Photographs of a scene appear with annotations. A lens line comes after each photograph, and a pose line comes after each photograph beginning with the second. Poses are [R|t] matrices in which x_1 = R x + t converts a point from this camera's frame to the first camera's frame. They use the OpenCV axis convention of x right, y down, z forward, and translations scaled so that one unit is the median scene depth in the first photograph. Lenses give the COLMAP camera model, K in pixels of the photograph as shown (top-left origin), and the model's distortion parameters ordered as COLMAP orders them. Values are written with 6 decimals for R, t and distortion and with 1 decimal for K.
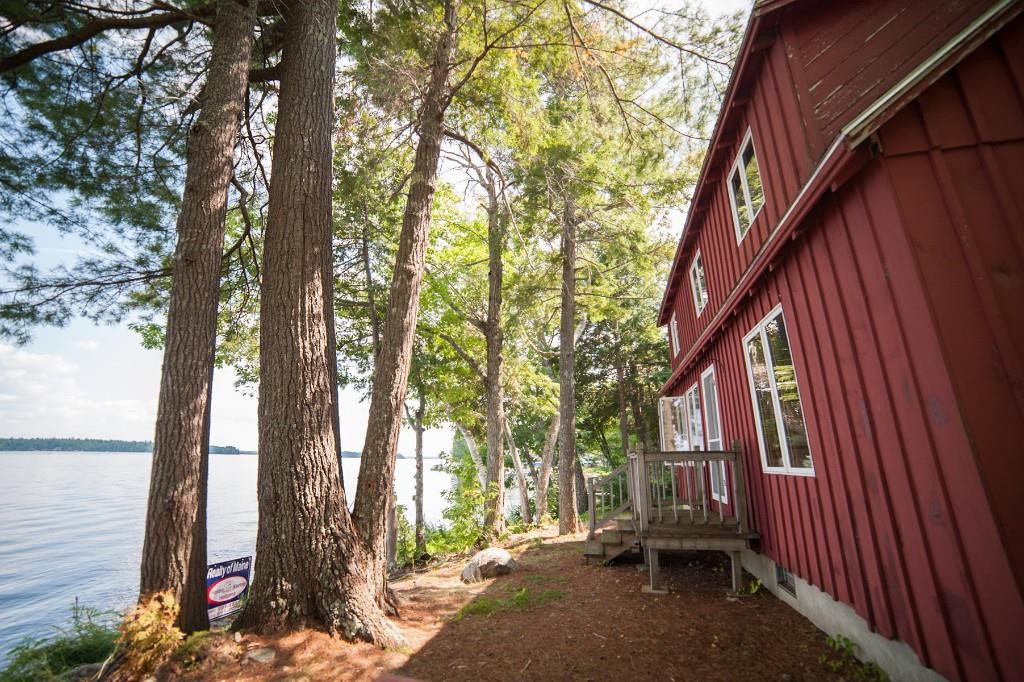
lens RADIAL K [[404.1, 0, 512.0], [0, 404.1, 341.0], [0, 0, 1]] dist [0.000882, 0.000485]
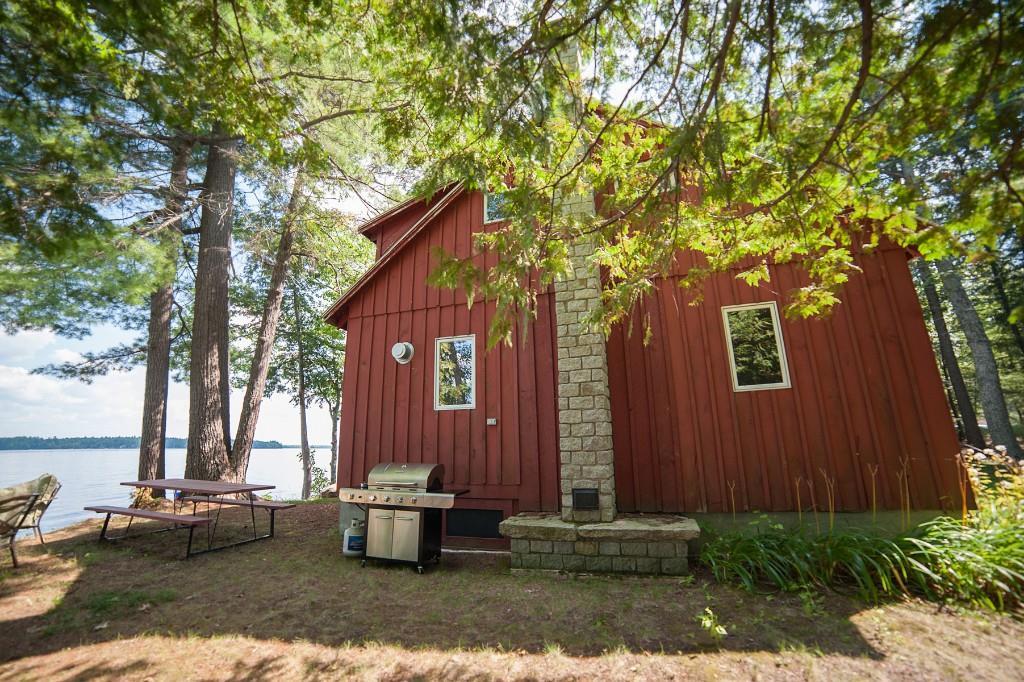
lens RADIAL K [[417.2, 0, 512.0], [0, 417.2, 341.0], [0, 0, 1]] dist [0.000112, -0.000036]
pose [[0.996239, -0.034474, -0.079495, 1.288185], [0.036780, 0.998939, 0.027730, -0.204082], [0.078454, -0.030549, 0.996450, -1.088683]]
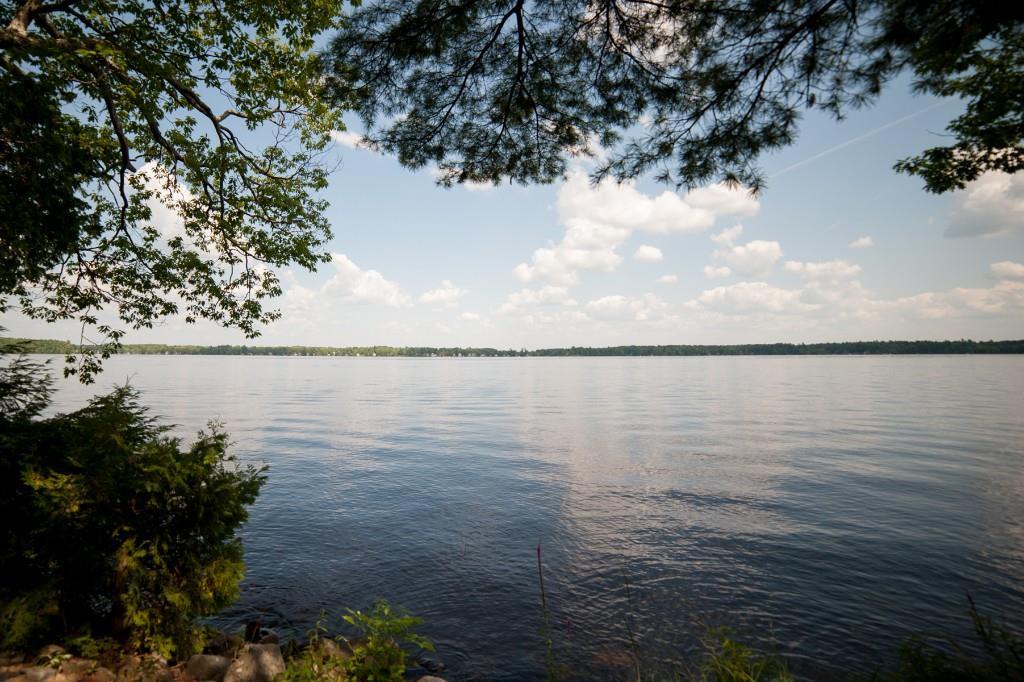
lens RADIAL K [[404.1, 0, 512.0], [0, 404.1, 341.0], [0, 0, 1]] dist [0.000882, 0.000485]
pose [[0.020934, -0.046135, -0.998716, -0.543113], [0.274998, 0.960669, -0.038613, 0.153962], [0.961217, -0.273836, 0.032798, 0.513430]]
